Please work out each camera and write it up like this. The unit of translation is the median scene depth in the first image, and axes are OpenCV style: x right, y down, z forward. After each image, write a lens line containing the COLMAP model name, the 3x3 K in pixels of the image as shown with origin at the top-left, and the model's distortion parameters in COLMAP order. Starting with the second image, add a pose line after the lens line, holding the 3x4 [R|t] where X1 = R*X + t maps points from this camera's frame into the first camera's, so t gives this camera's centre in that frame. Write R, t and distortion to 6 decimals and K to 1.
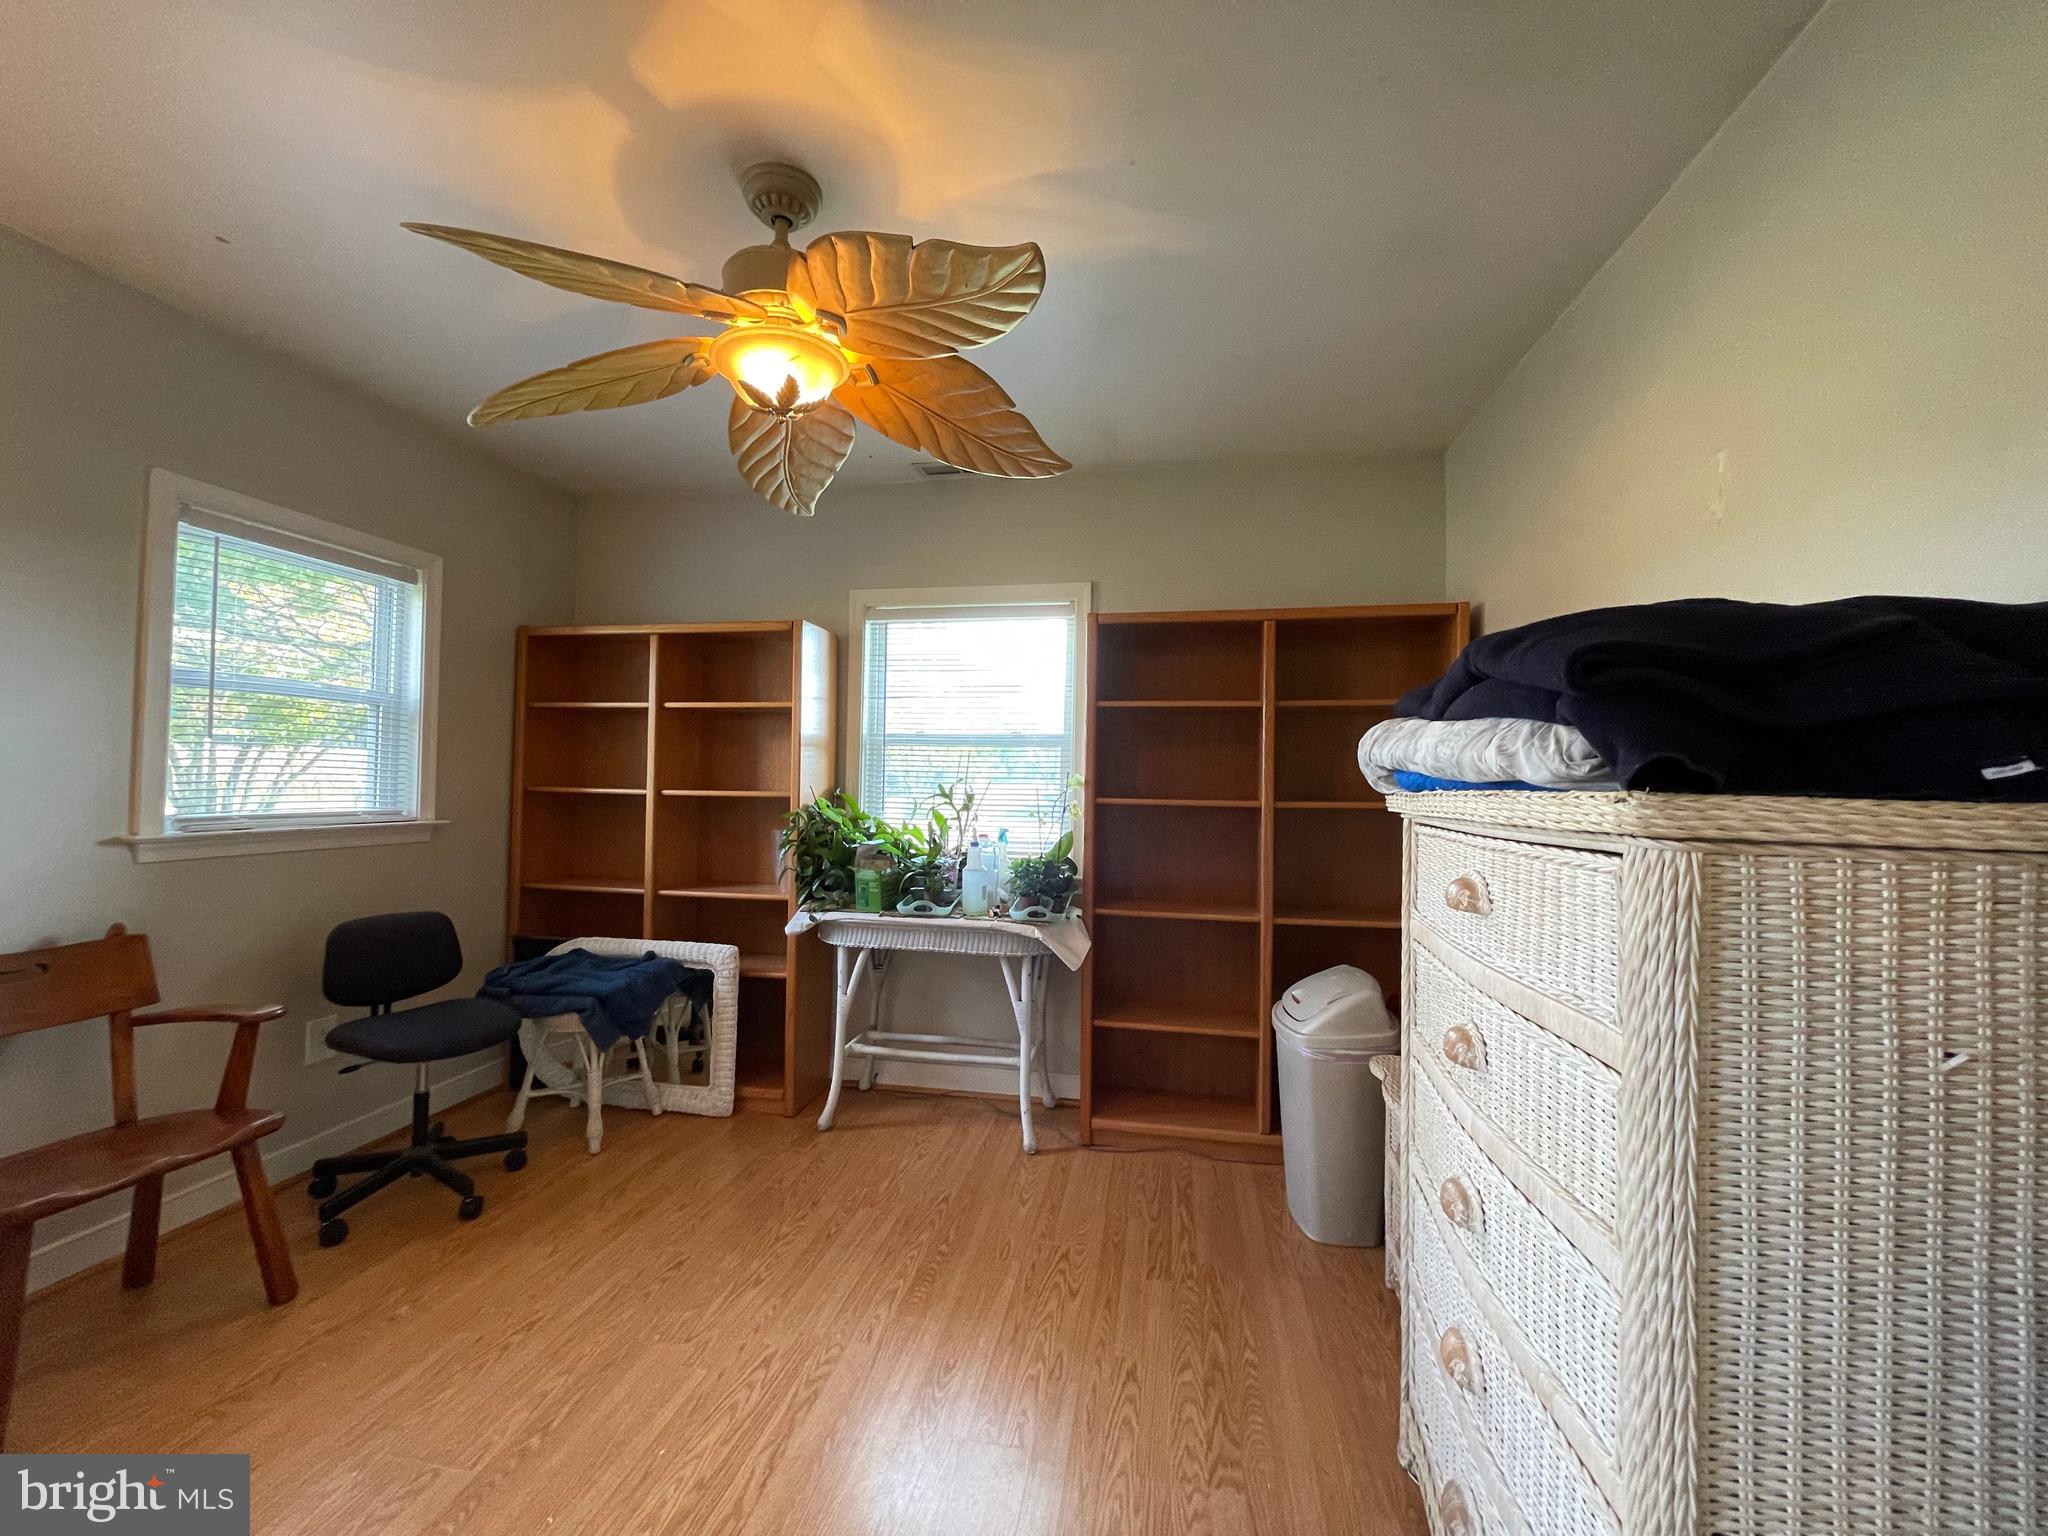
lens RADIAL K [[824.9, 0, 1020.2], [0, 824.9, 765.9], [0, 0, 1]] dist [0.001901, 0.001420]
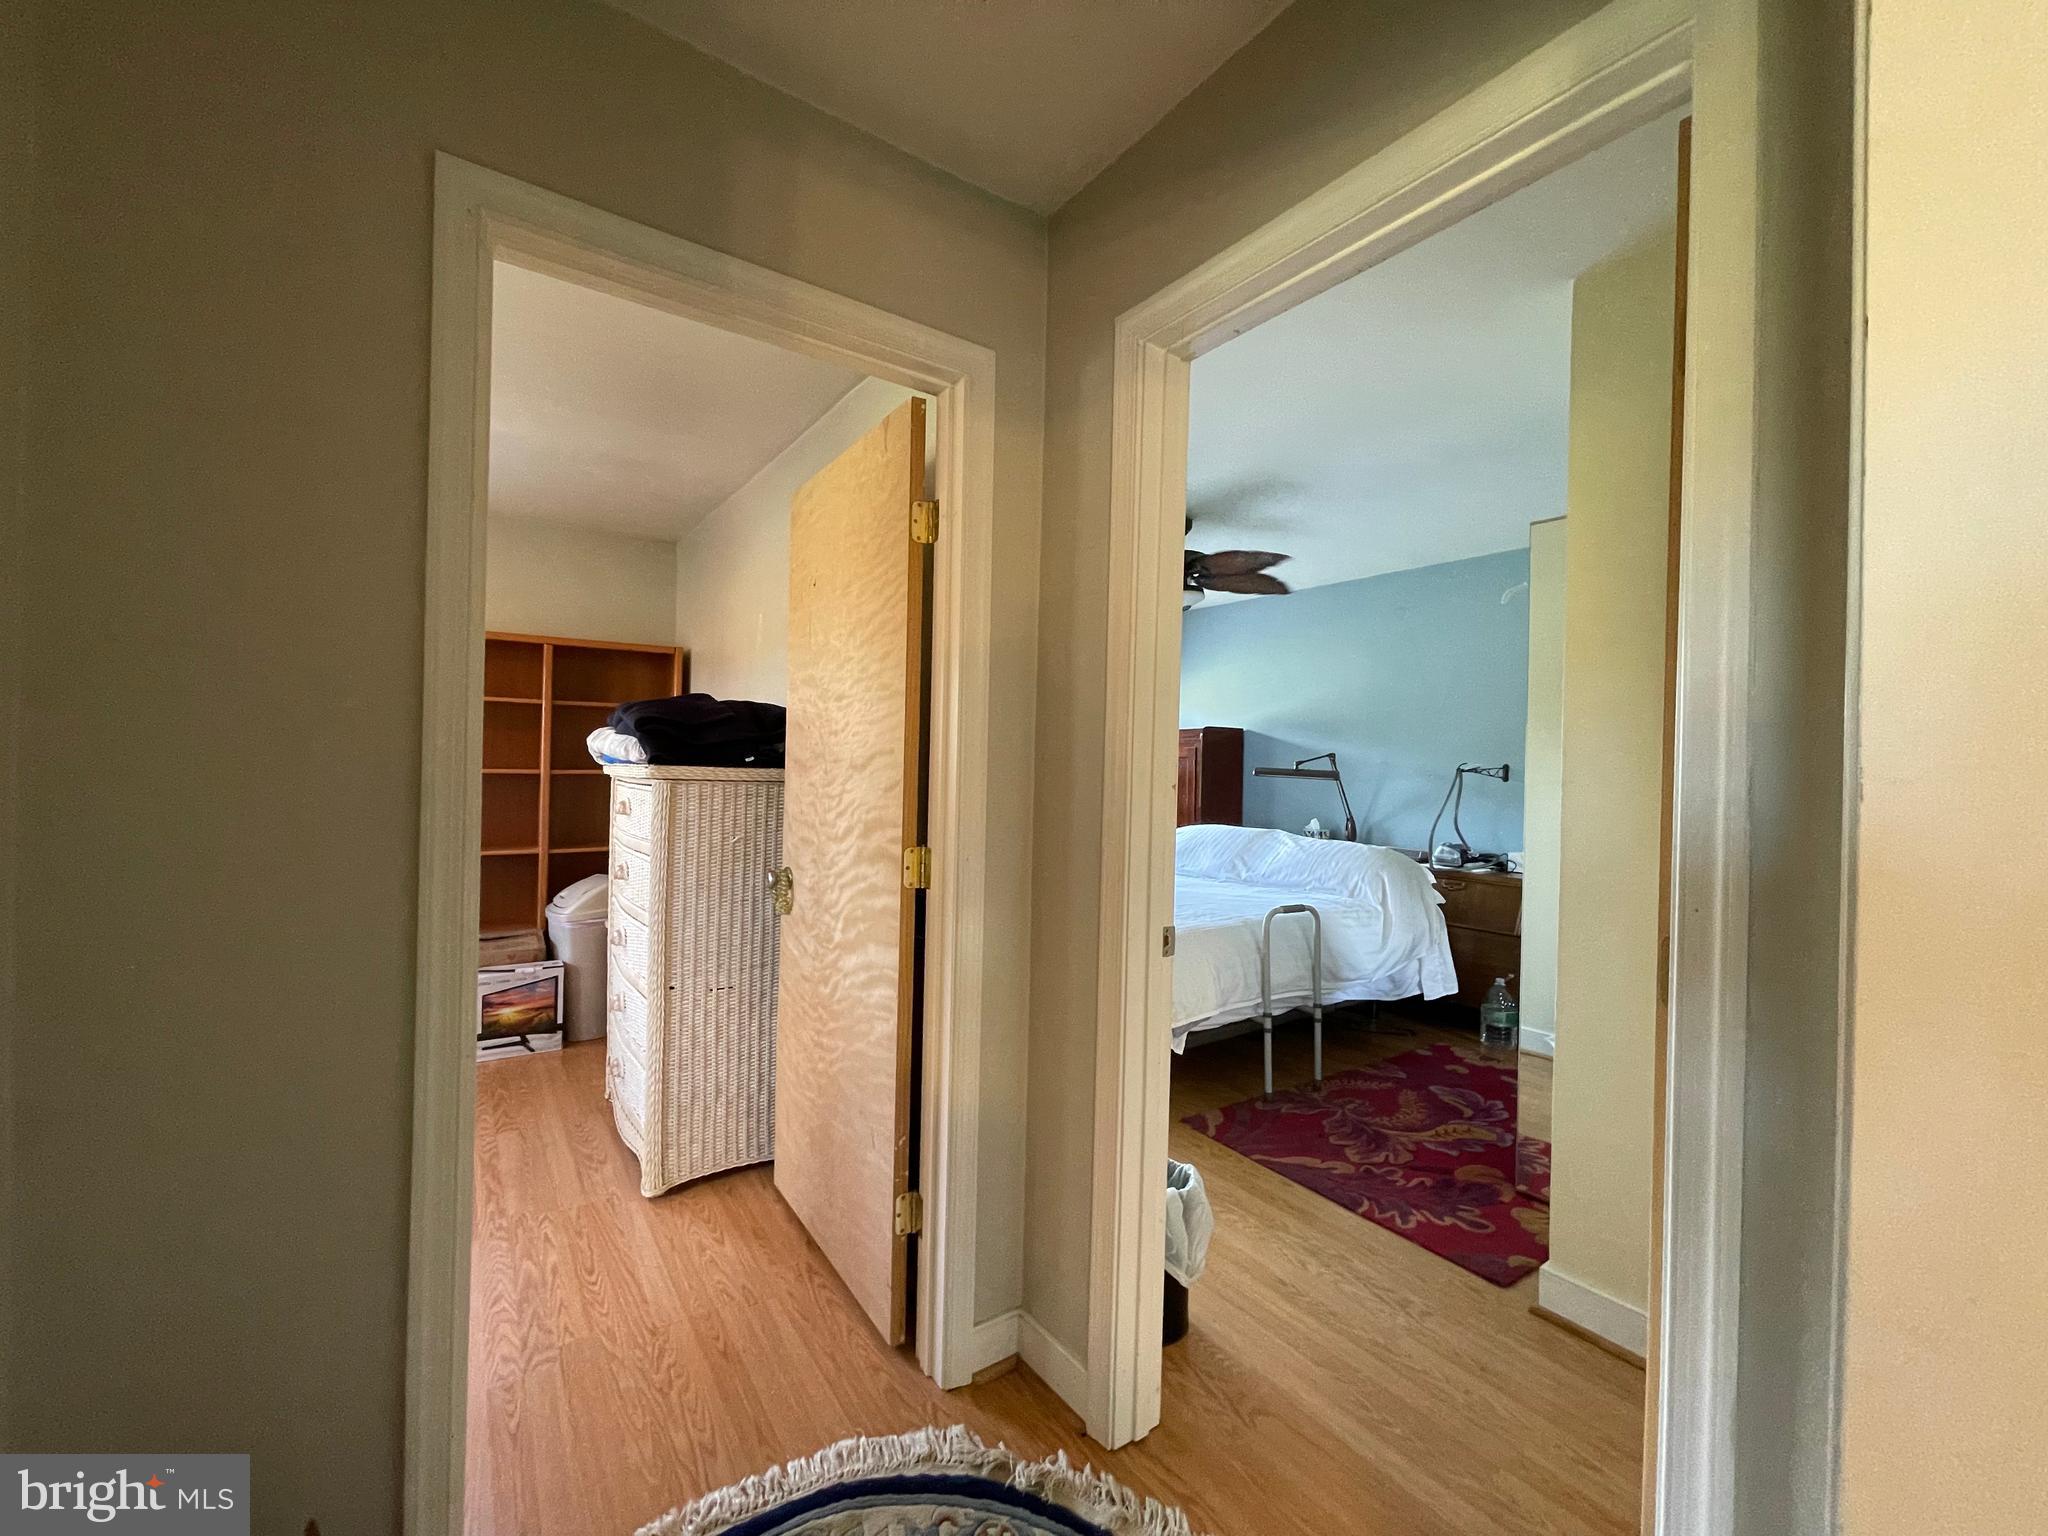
lens RADIAL K [[824.9, 0, 1014.6], [0, 824.9, 776.4], [0, 0, 1]] dist [0.001901, 0.001420]
pose [[0.710951, -0.008681, 0.703188, -0.238419], [-0.025296, 0.998961, 0.037908, -0.038185], [-0.702786, -0.044739, 0.709993, -1.083255]]
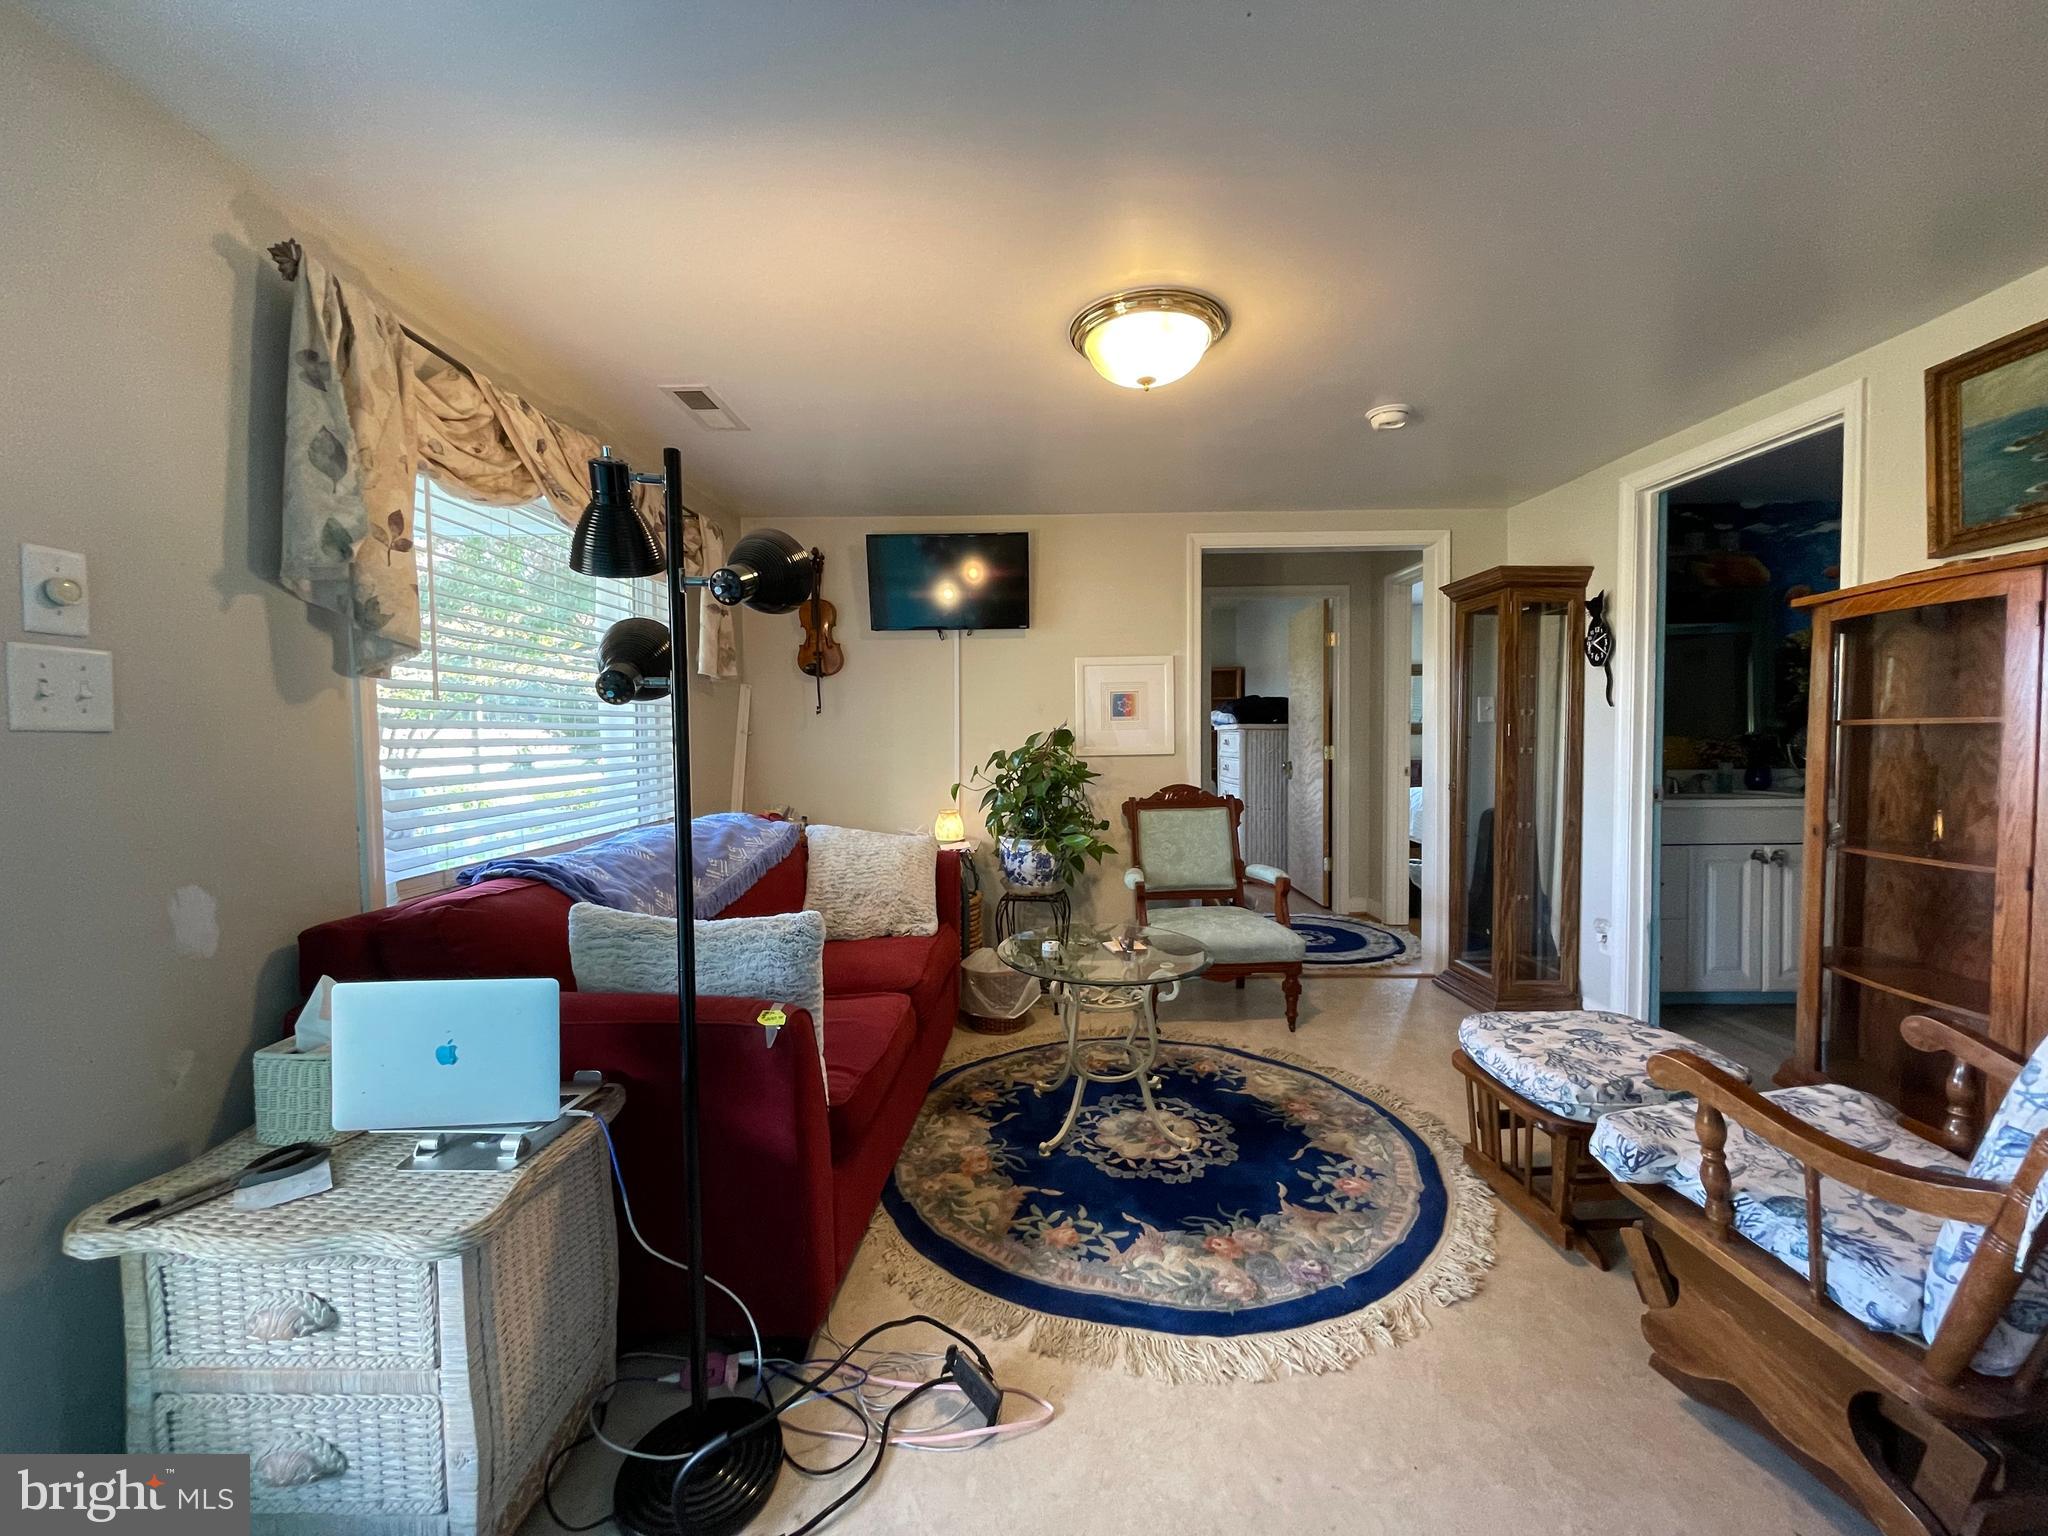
lens RADIAL K [[824.9, 0, 1023.4], [0, 824.9, 766.8], [0, 0, 1]] dist [0.001901, 0.001420]
pose [[0.985929, -0.034830, 0.163496, -1.323112], [0.025332, 0.997887, 0.059828, -0.045183], [-0.165234, -0.054844, 0.984728, -3.291185]]
